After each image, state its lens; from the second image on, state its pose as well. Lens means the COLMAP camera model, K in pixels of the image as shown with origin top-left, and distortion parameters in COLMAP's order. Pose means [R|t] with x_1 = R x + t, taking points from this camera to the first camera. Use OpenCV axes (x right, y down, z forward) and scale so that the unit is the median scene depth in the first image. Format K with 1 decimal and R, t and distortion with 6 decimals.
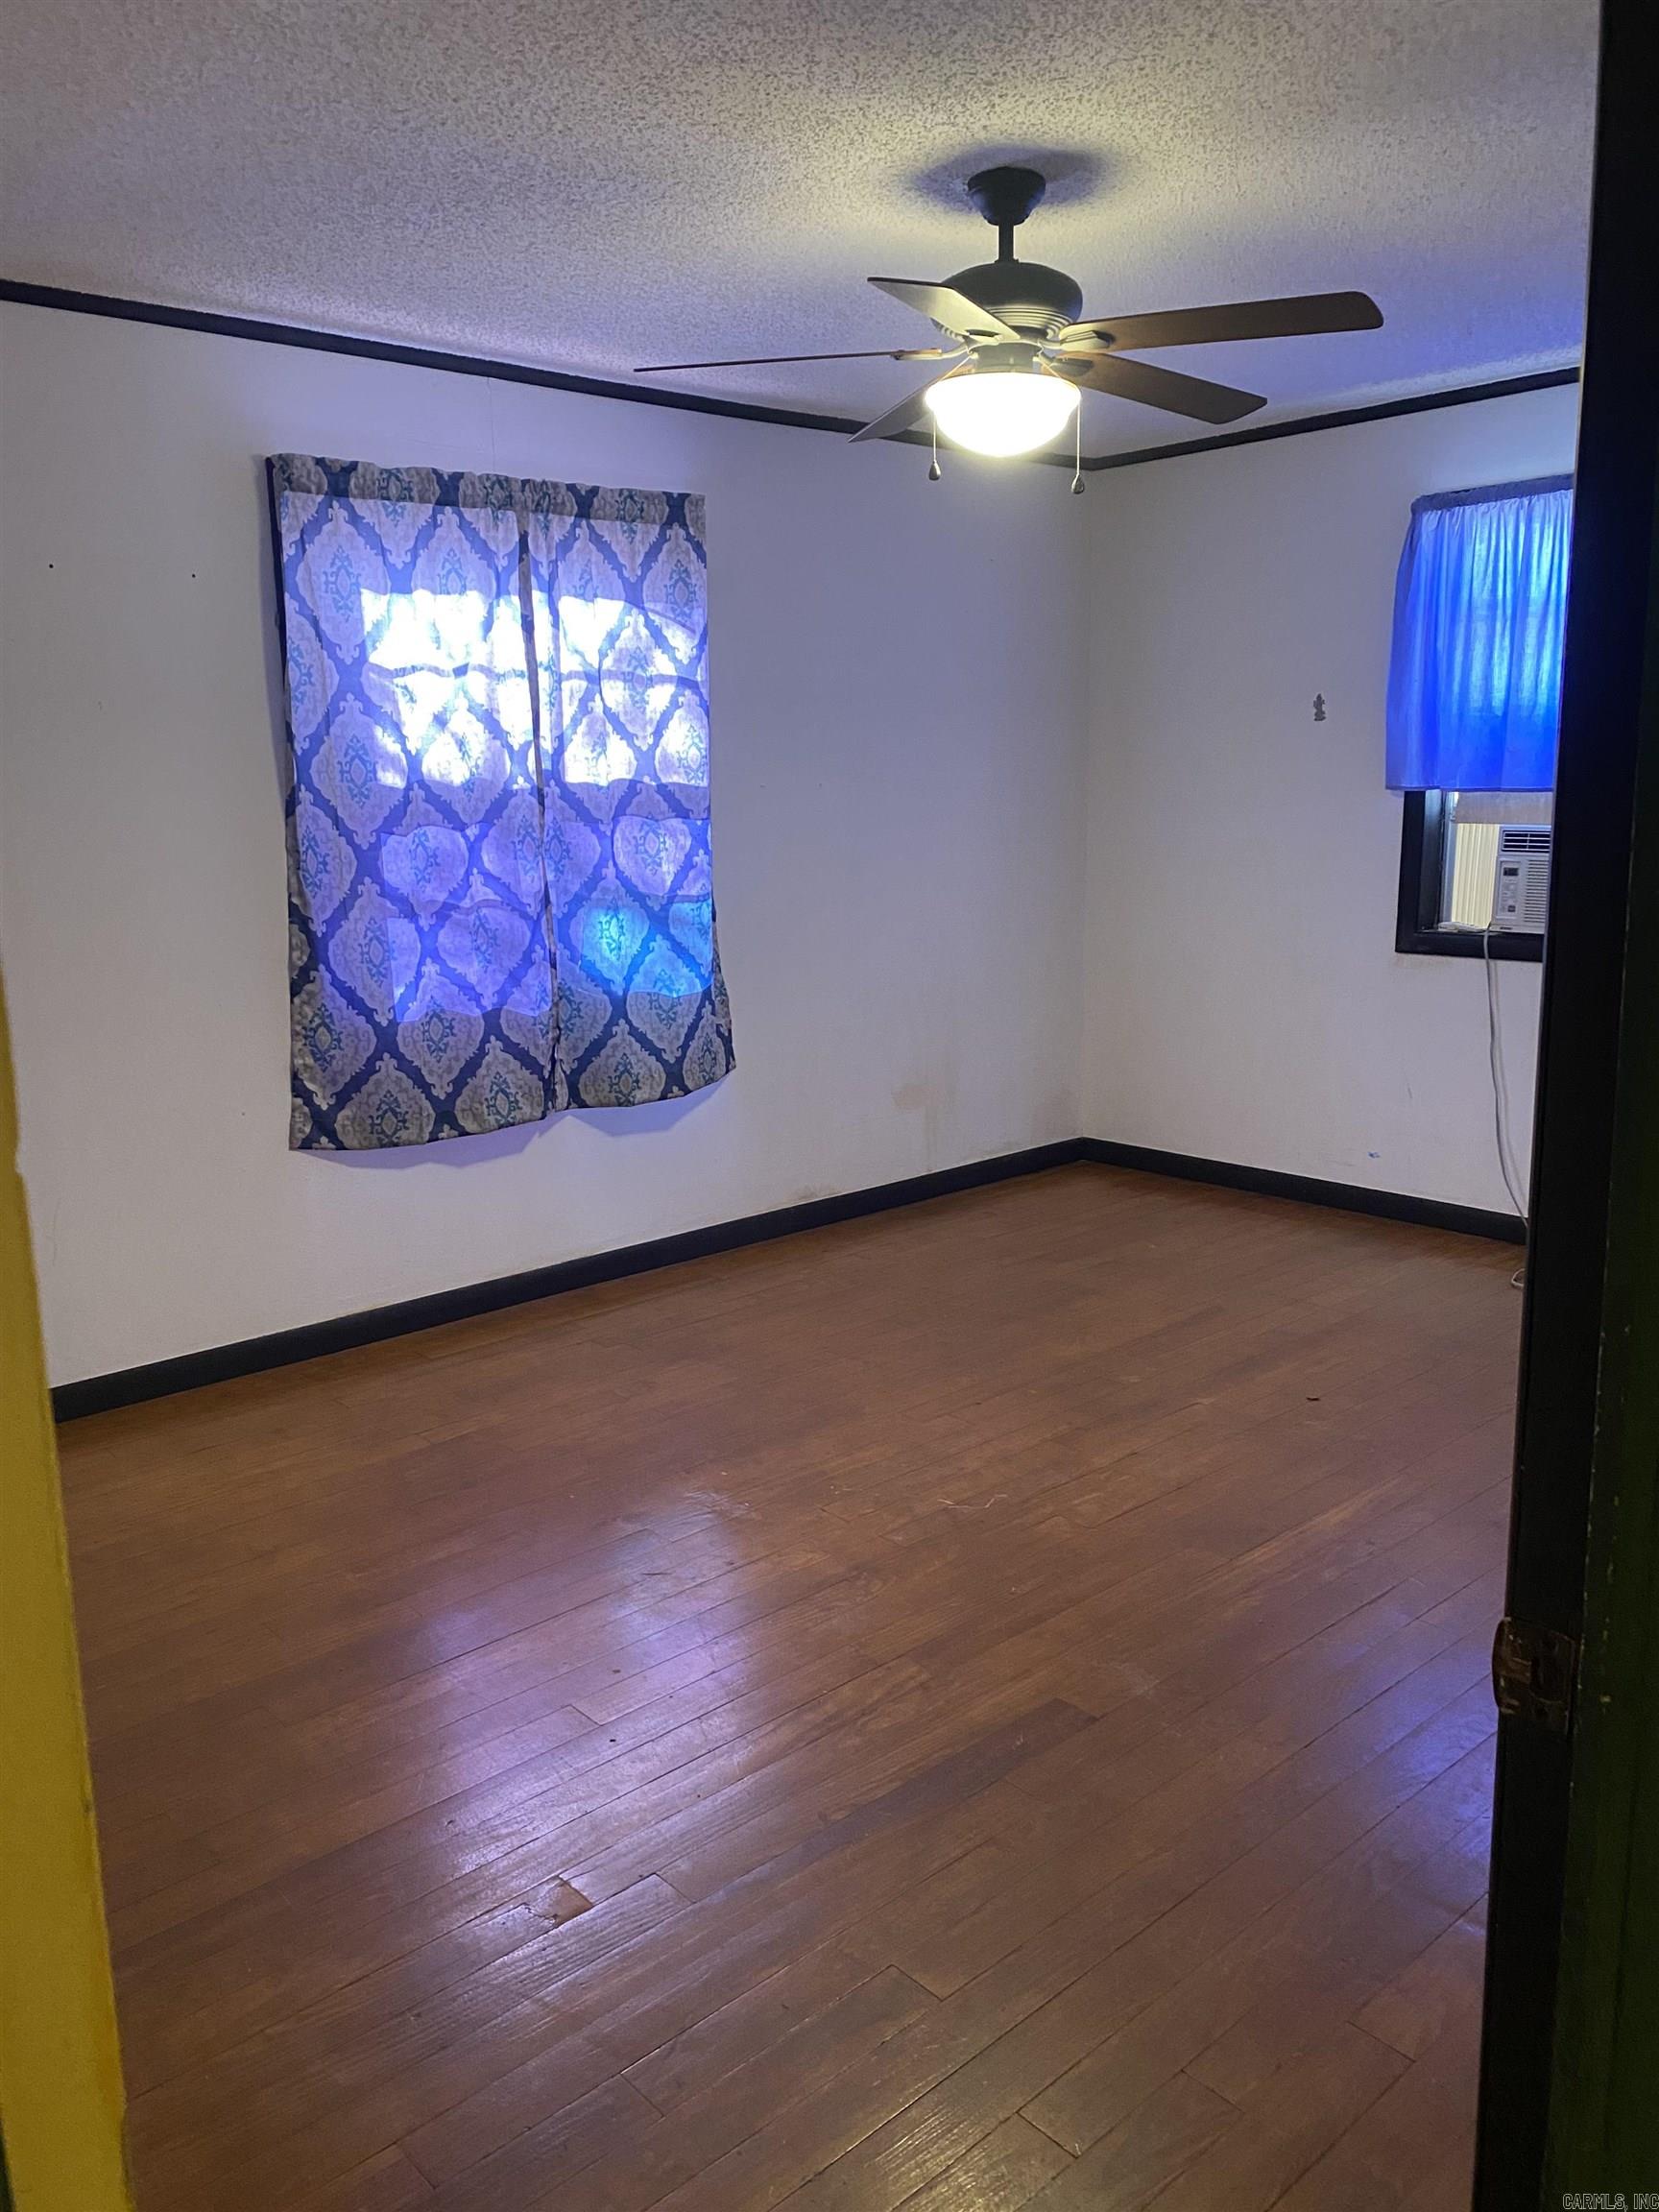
lens RADIAL K [[1715.2, 0, 820.5], [0, 1715.2, 1118.8], [0, 0, 1]] dist [0.007312, -0.000860]
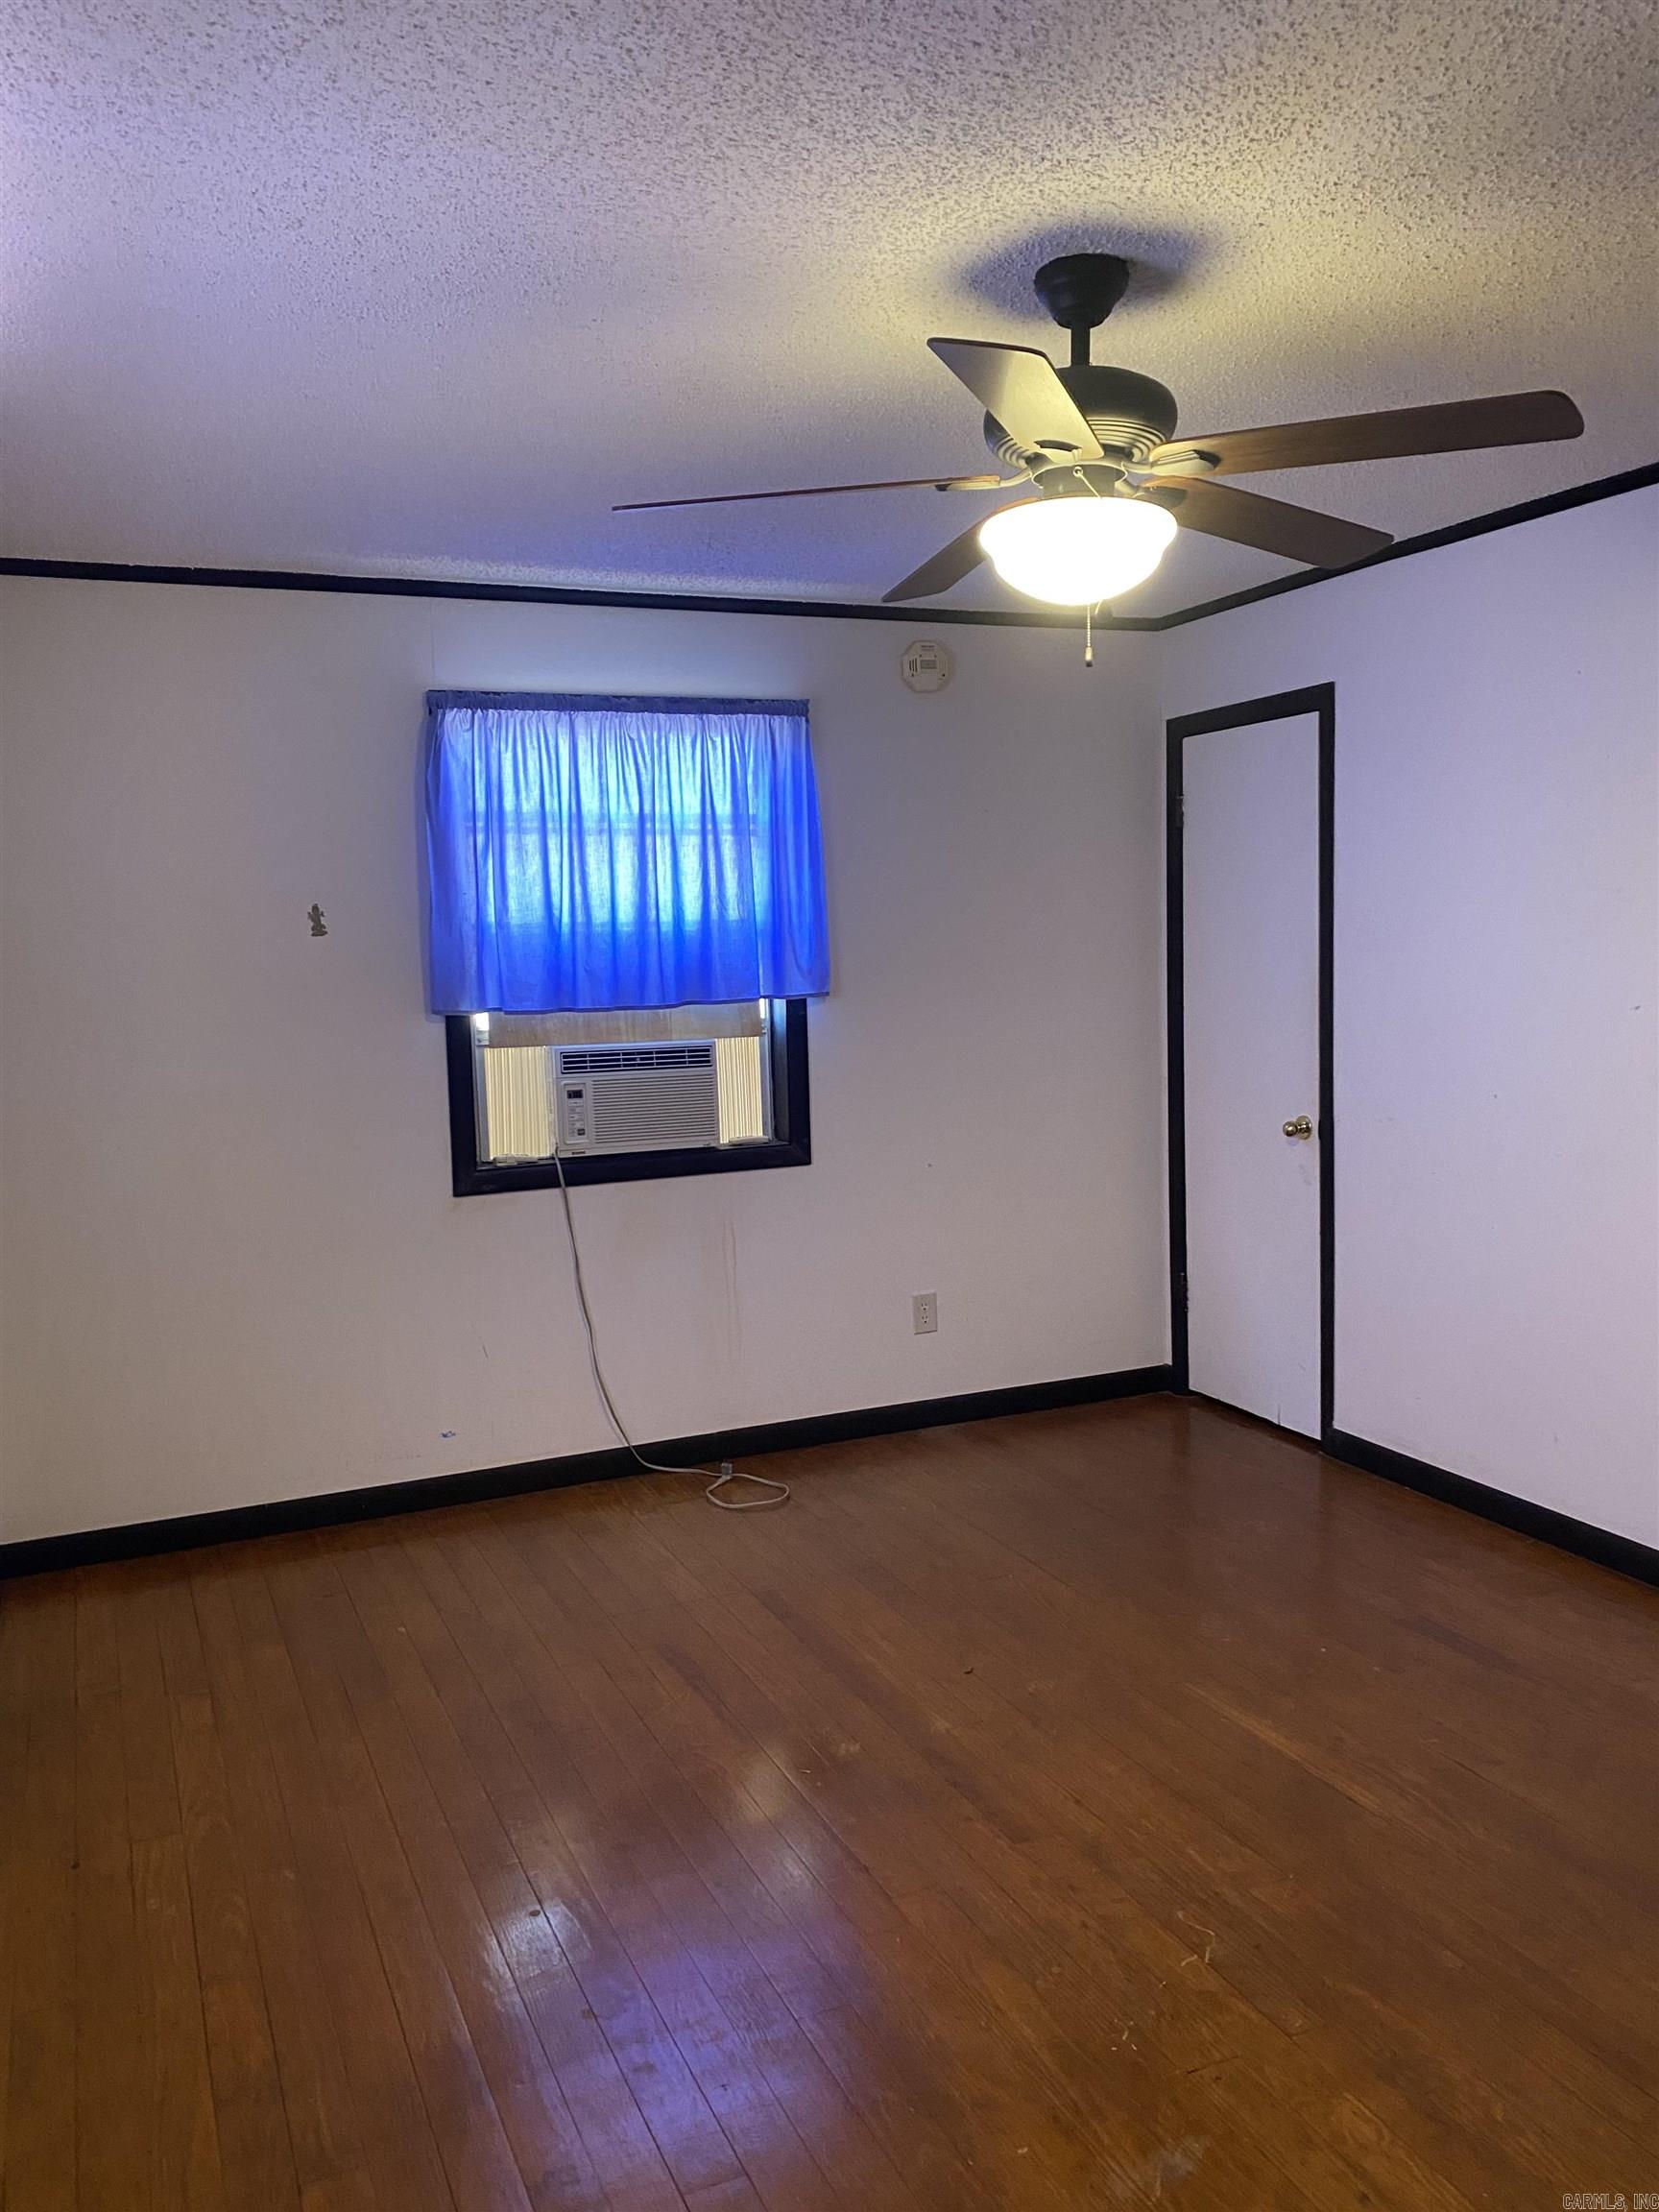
lens RADIAL K [[1671.3, 0, 821.9], [0, 1671.3, 1103.4], [0, 0, 1]] dist [0.027319, -0.029173]
pose [[0.313578, -0.080160, 0.946173, -0.526539], [0.209237, 0.977772, 0.013493, -0.150159], [-0.926223, 0.193743, 0.323380, 0.703852]]
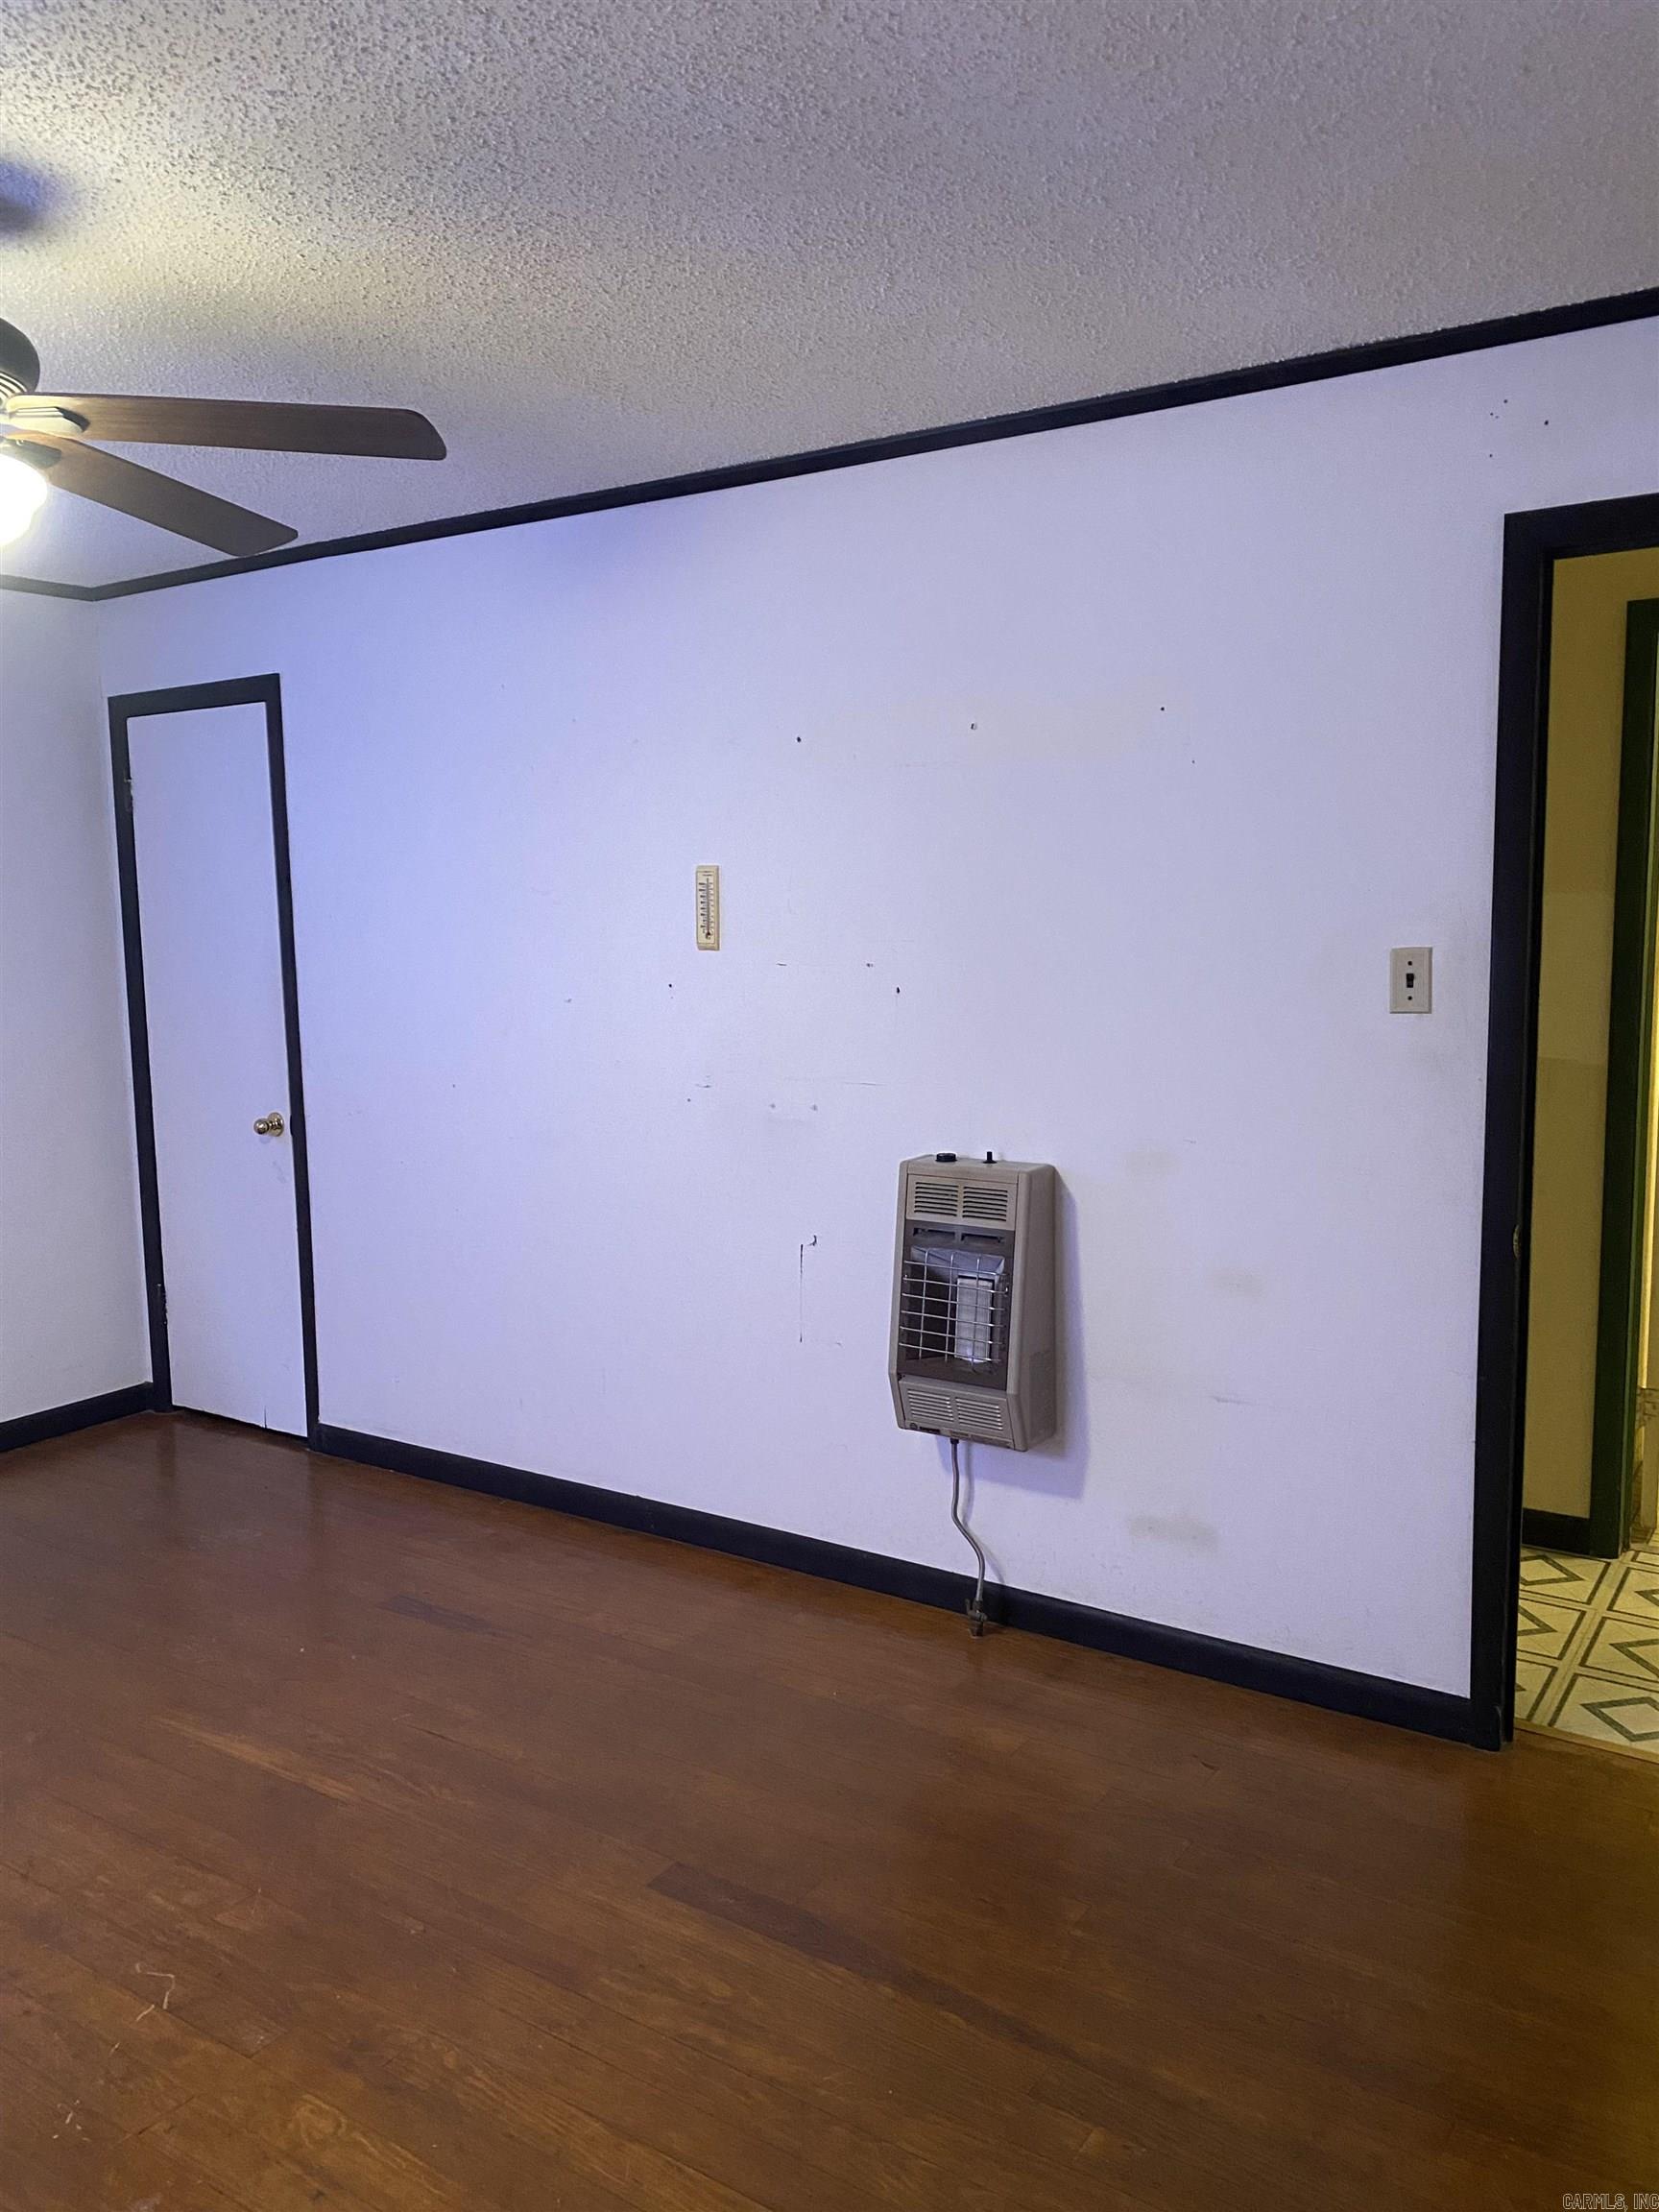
lens RADIAL K [[1671.3, 0, 821.9], [0, 1671.3, 1103.4], [0, 0, 1]] dist [0.027319, -0.029173]
pose [[-0.245788, -0.086035, 0.965498, -0.520707], [0.212800, 0.966965, 0.140339, -0.143607], [-0.945677, 0.239951, -0.219361, 0.669696]]
